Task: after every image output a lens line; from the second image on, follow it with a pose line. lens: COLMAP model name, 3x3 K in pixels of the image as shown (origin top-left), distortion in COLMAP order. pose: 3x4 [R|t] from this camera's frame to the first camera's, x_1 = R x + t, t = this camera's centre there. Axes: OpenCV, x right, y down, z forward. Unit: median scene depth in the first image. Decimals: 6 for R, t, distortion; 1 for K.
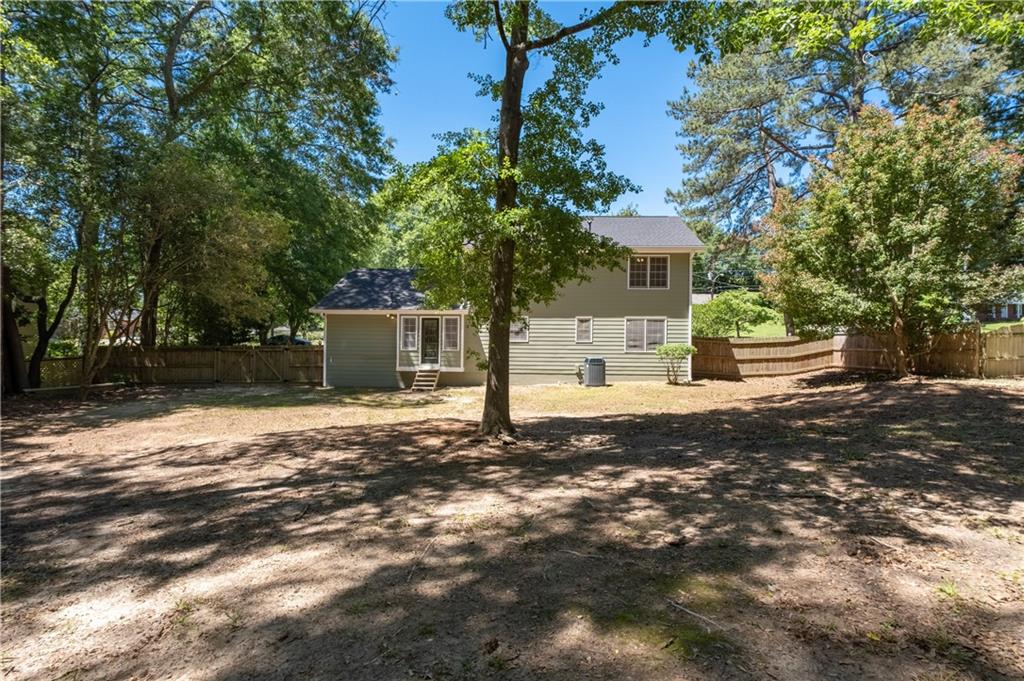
lens RADIAL K [[466.3, 0, 512.0], [0, 466.3, 340.5], [0, 0, 1]] dist [-0.000755, -0.000113]
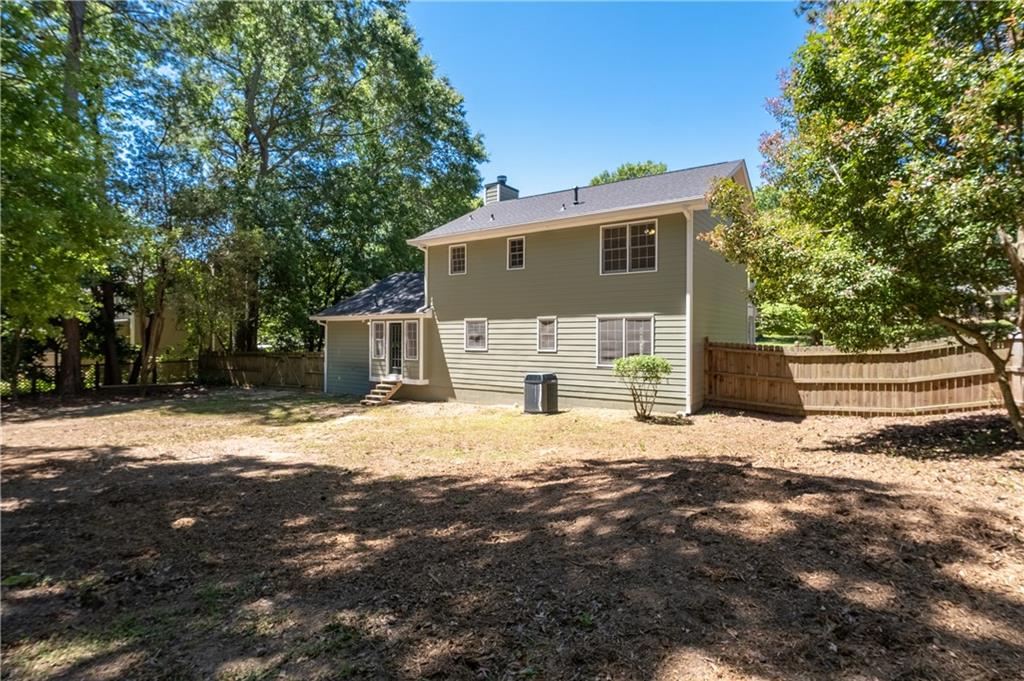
lens RADIAL K [[466.3, 0, 512.0], [0, 466.3, 340.5], [0, 0, 1]] dist [-0.000755, -0.000113]
pose [[0.884889, -0.003184, -0.465792, 0.443110], [0.003924, 0.999992, 0.000619, -0.014267], [0.465786, -0.002375, 0.884894, 0.318959]]
